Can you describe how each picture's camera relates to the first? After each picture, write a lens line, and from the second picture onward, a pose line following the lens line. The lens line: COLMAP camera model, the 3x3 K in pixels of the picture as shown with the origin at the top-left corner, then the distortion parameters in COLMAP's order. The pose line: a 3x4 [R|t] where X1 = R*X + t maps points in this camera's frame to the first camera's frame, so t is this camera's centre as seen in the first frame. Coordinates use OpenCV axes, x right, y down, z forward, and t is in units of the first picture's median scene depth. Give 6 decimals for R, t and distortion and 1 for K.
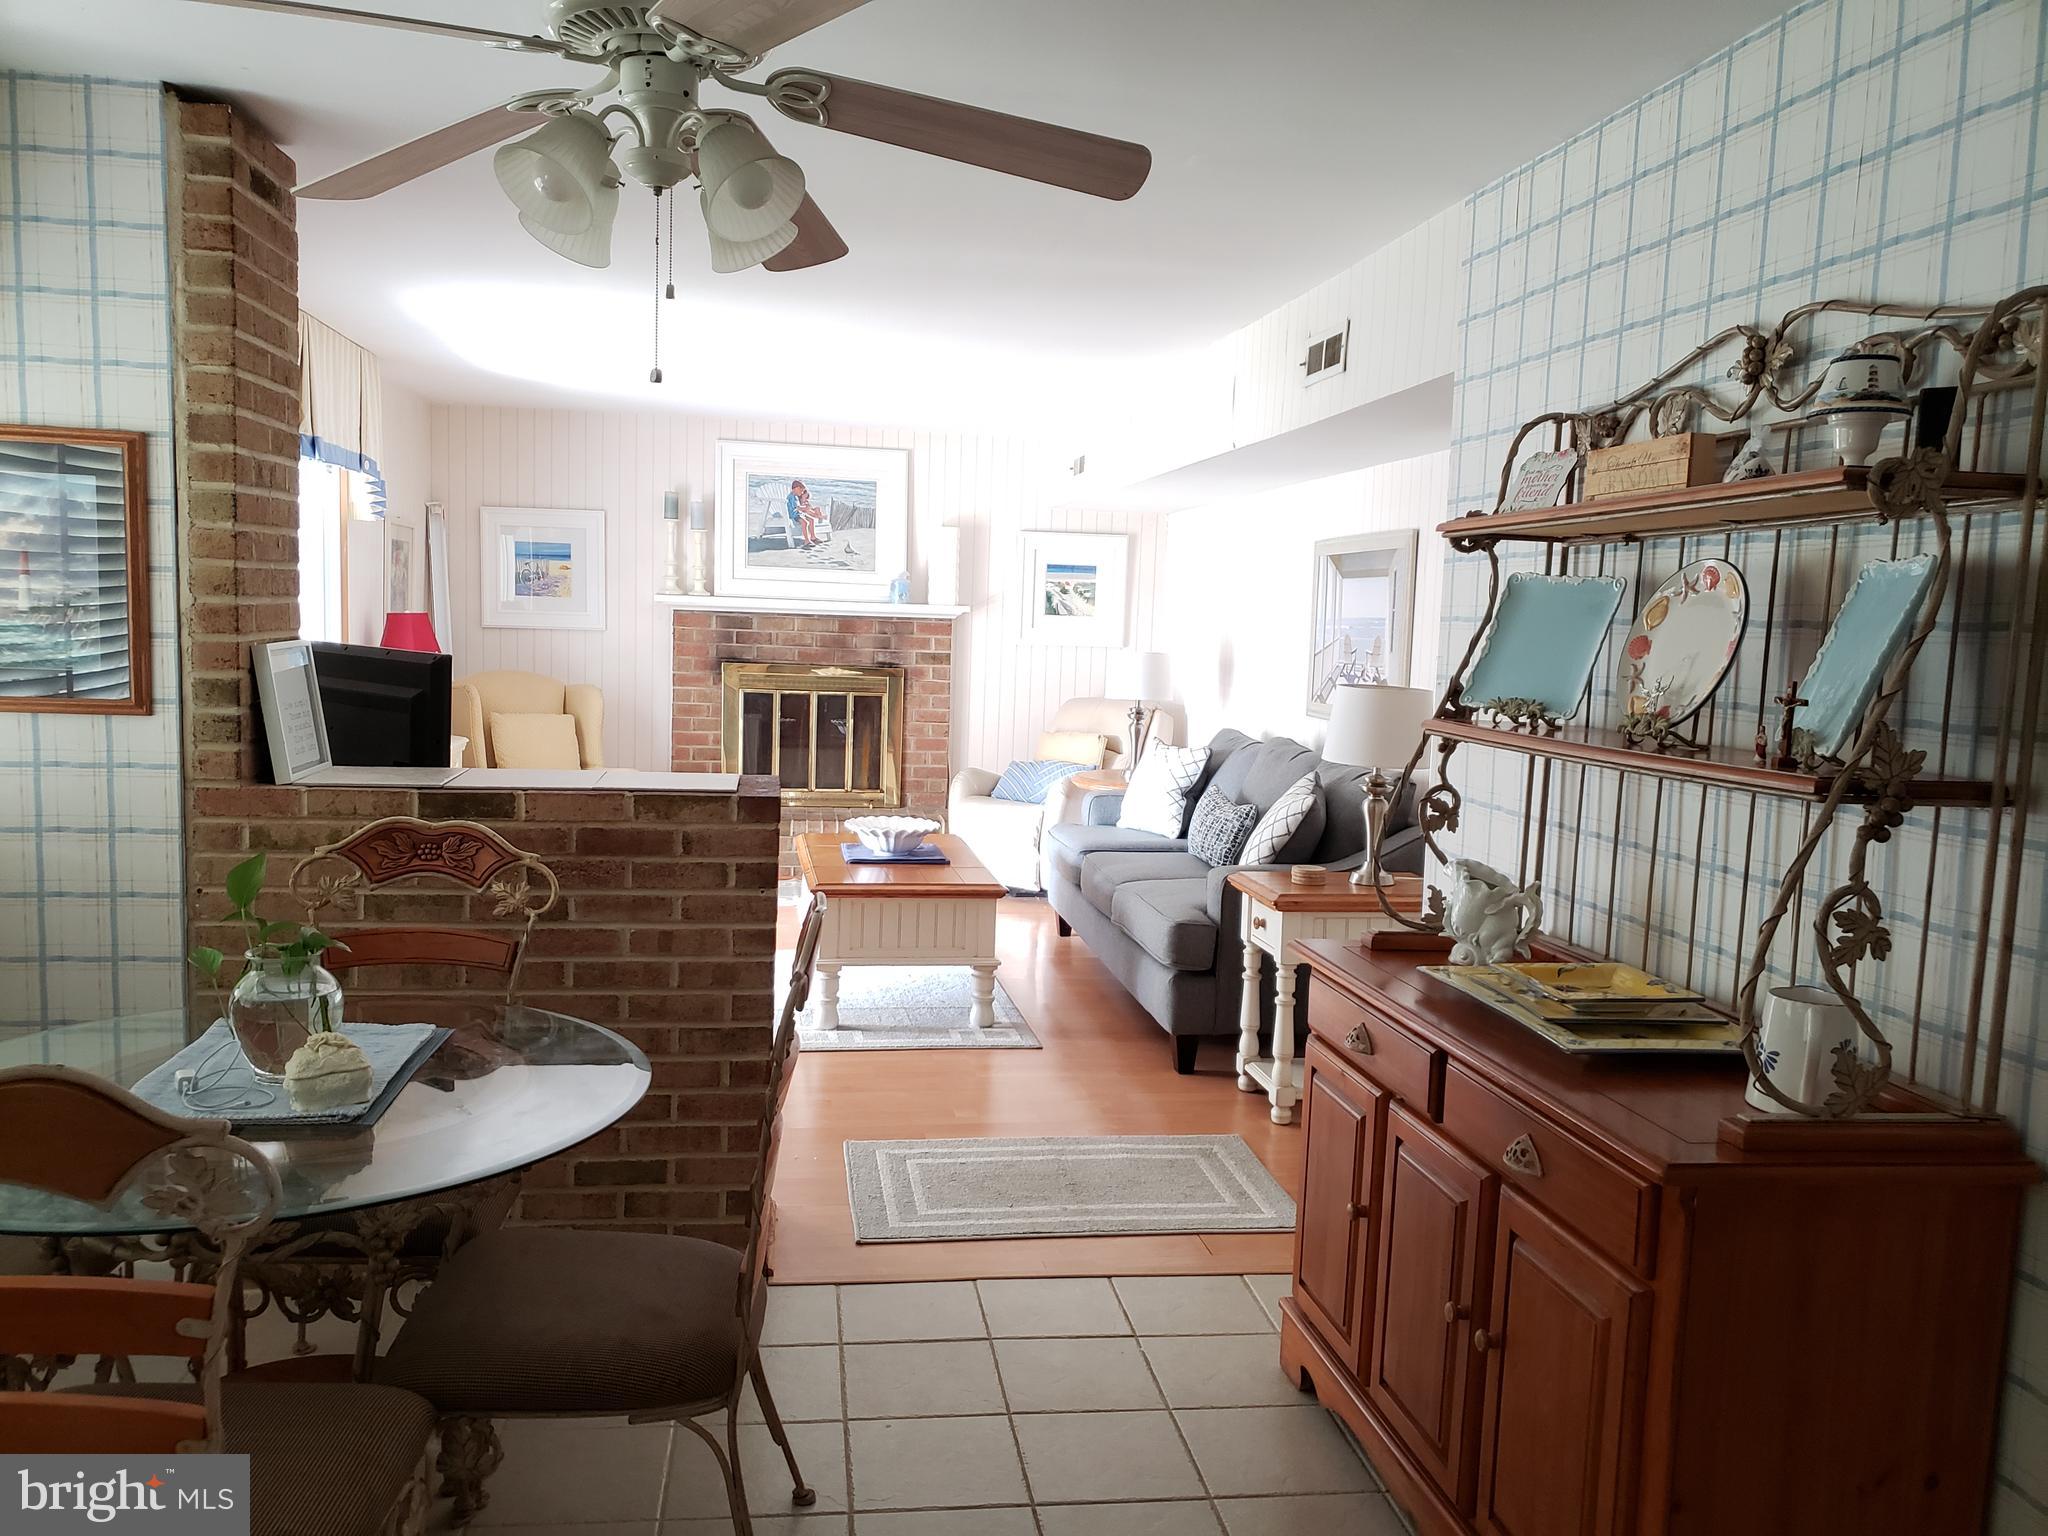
lens RADIAL K [[1629.2, 0, 1055.5], [0, 1629.2, 826.5], [0, 0, 1]] dist [0.085747, -0.185467]
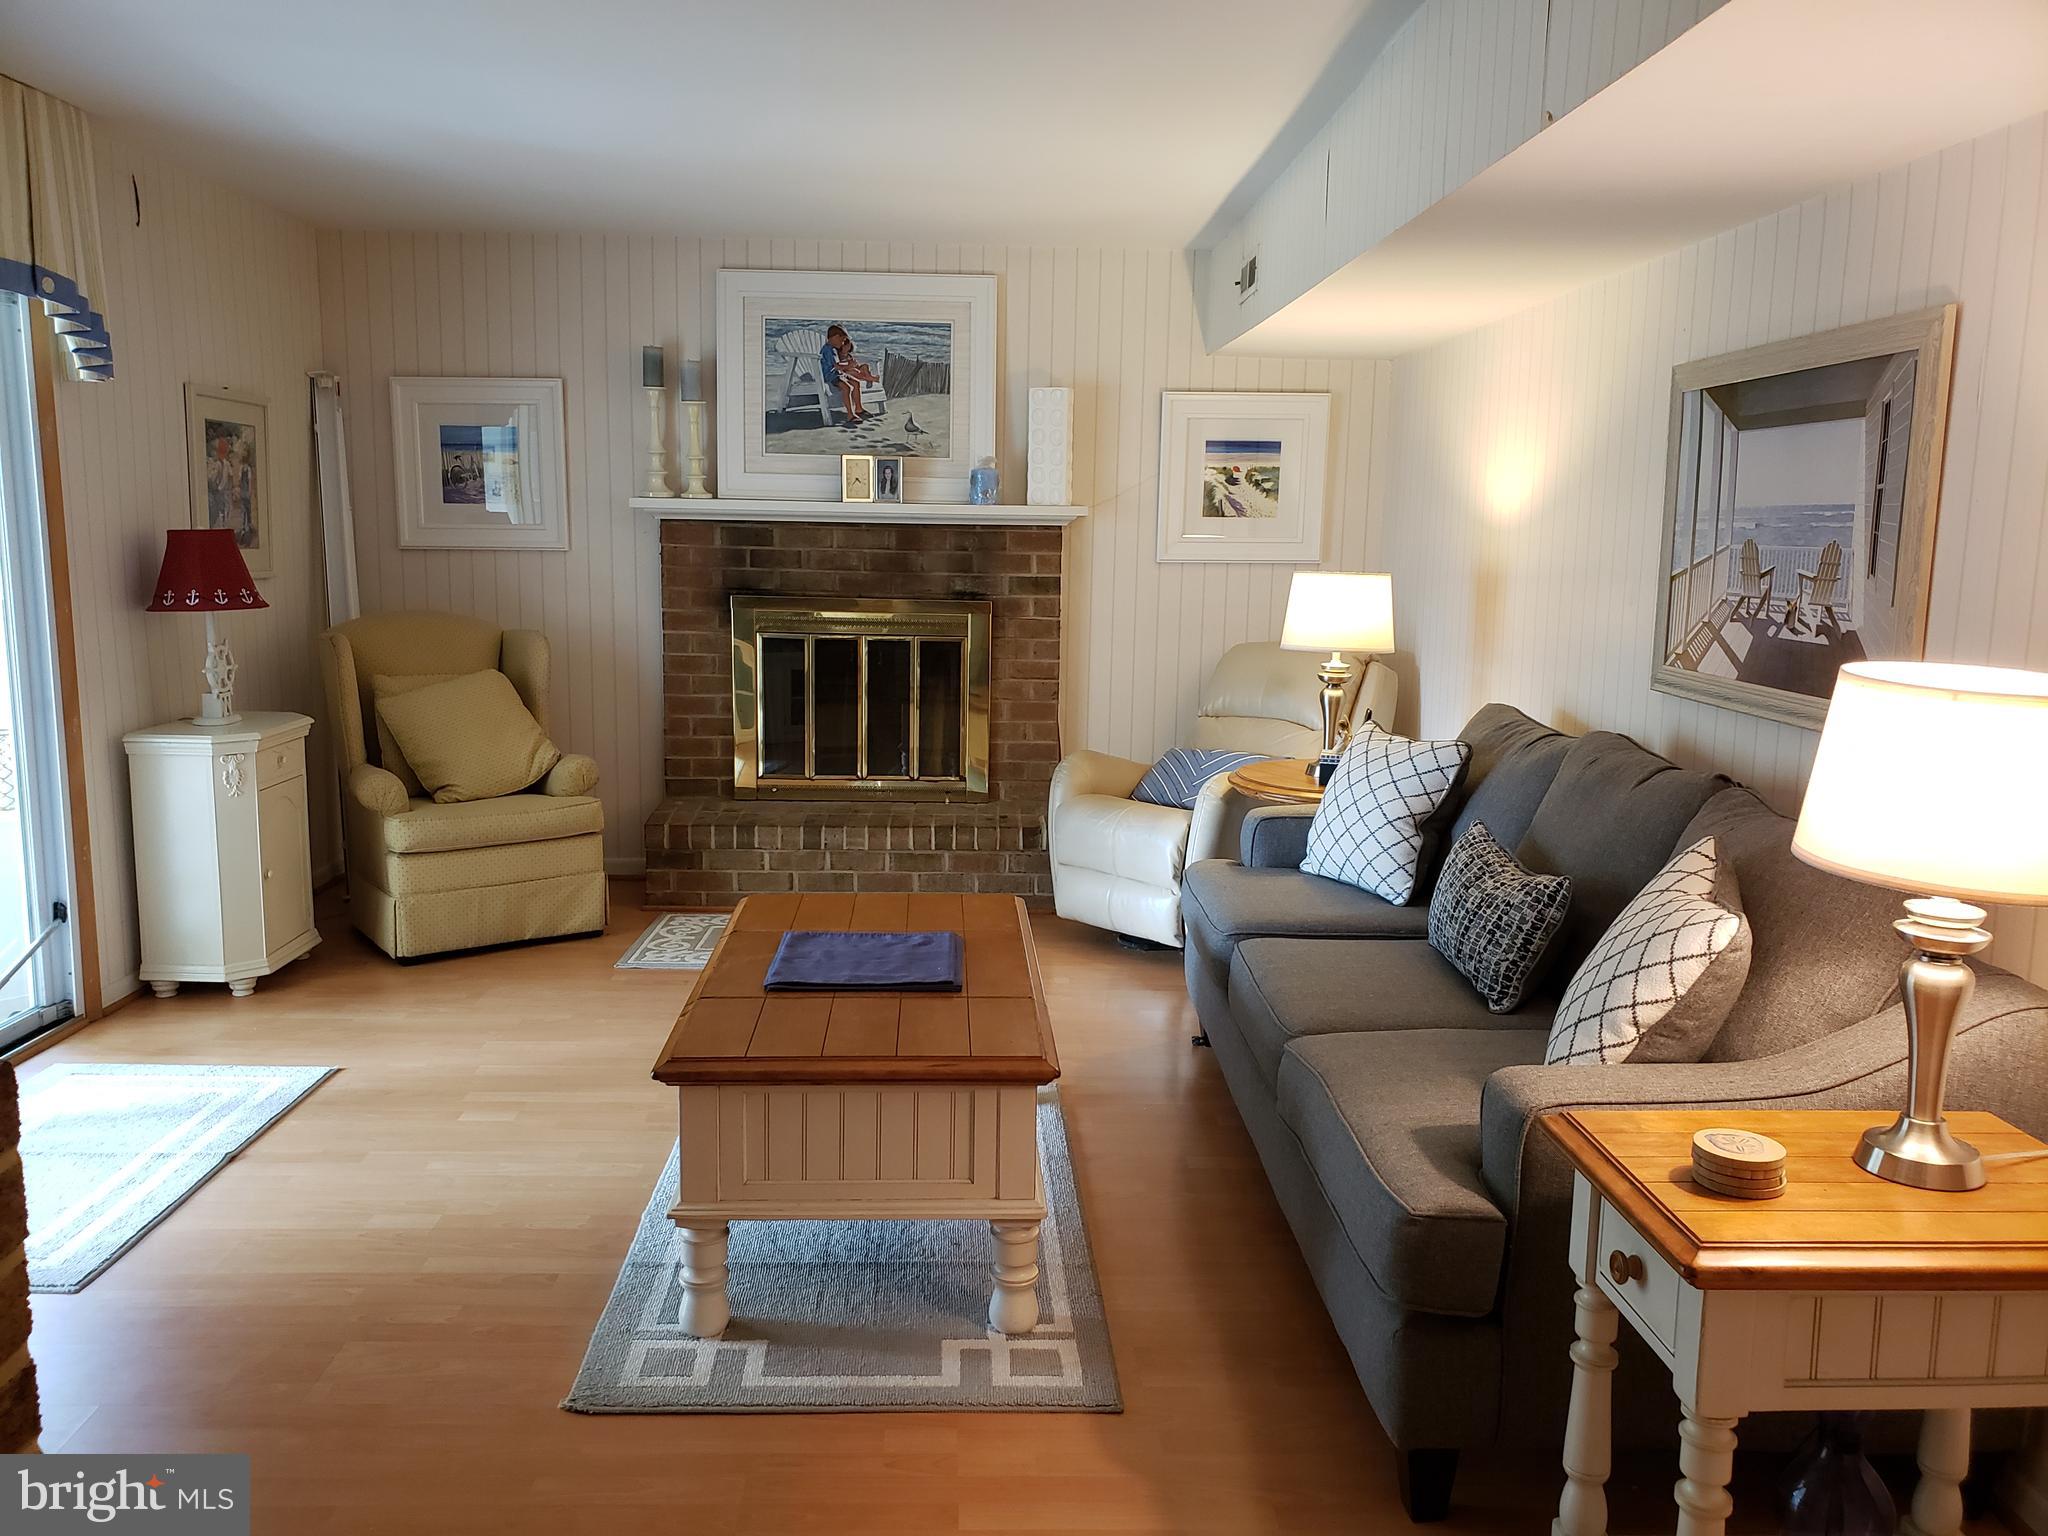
lens RADIAL K [[1657.1, 0, 1023.9], [0, 1657.1, 809.3], [0, 0, 1]] dist [0.048997, -0.138500]
pose [[0.989788, 0.008129, -0.142316, 0.049765], [-0.002525, 0.999216, 0.039507, -0.095702], [0.142526, -0.038744, 0.989033, 0.811777]]
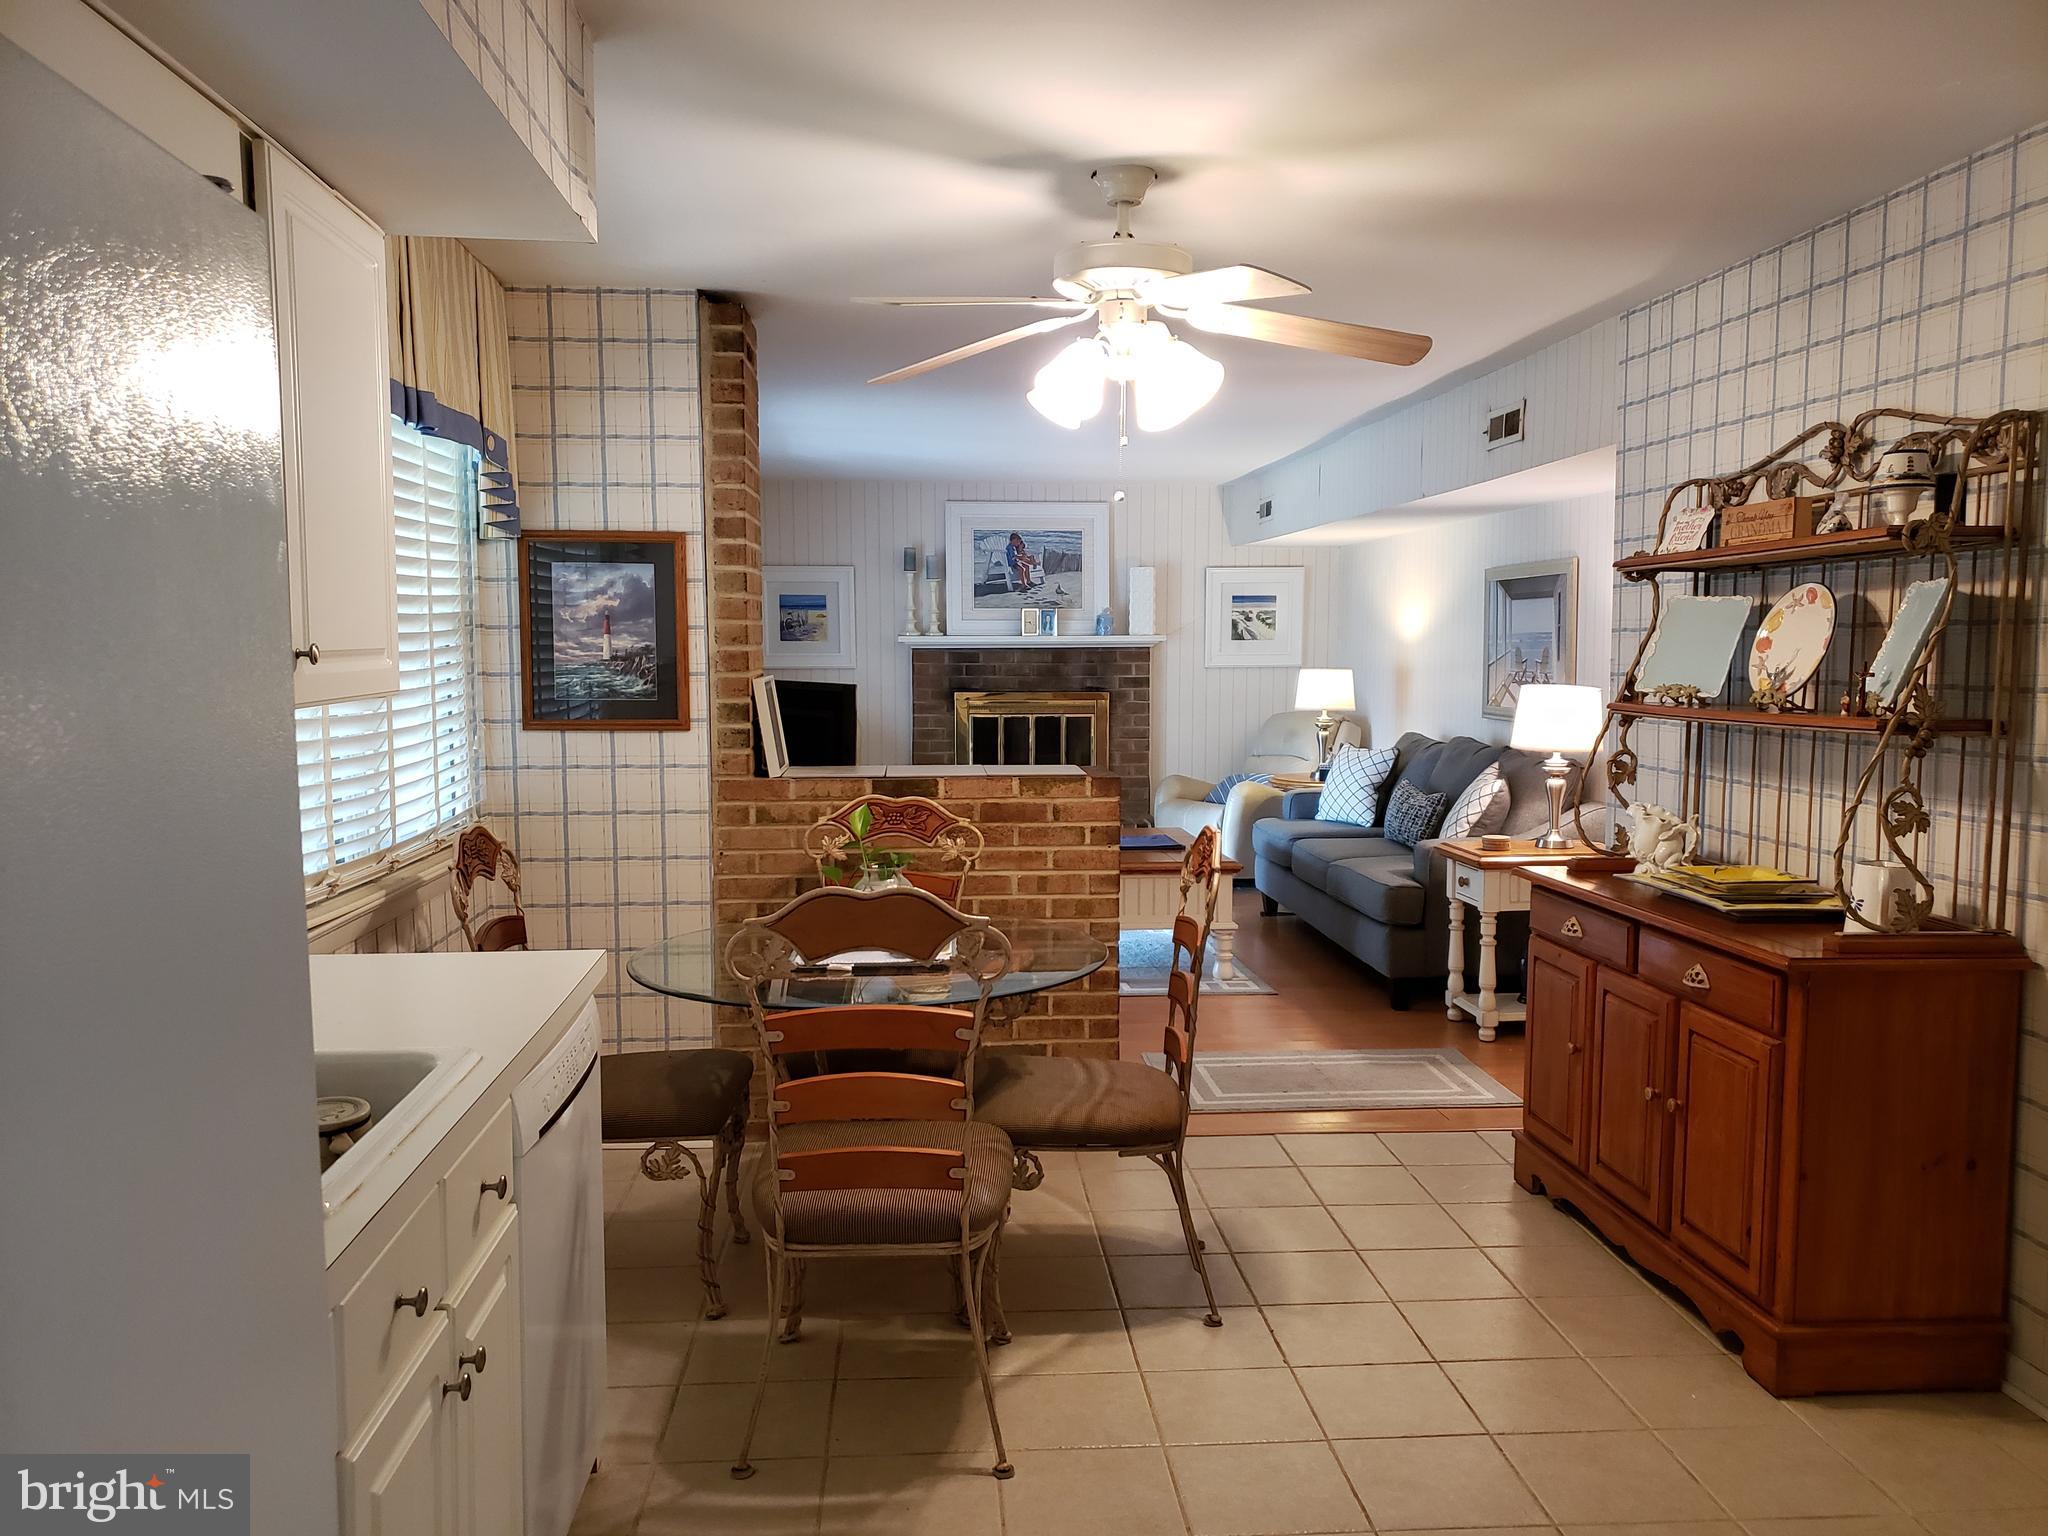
lens RADIAL K [[1657.1, 0, 1023.9], [0, 1657.1, 809.3], [0, 0, 1]] dist [0.048997, -0.138500]
pose [[0.995684, -0.026188, -0.089040, -0.132076], [0.023439, 0.999220, -0.031779, 0.052945], [0.089803, 0.029555, 0.995521, -0.404894]]
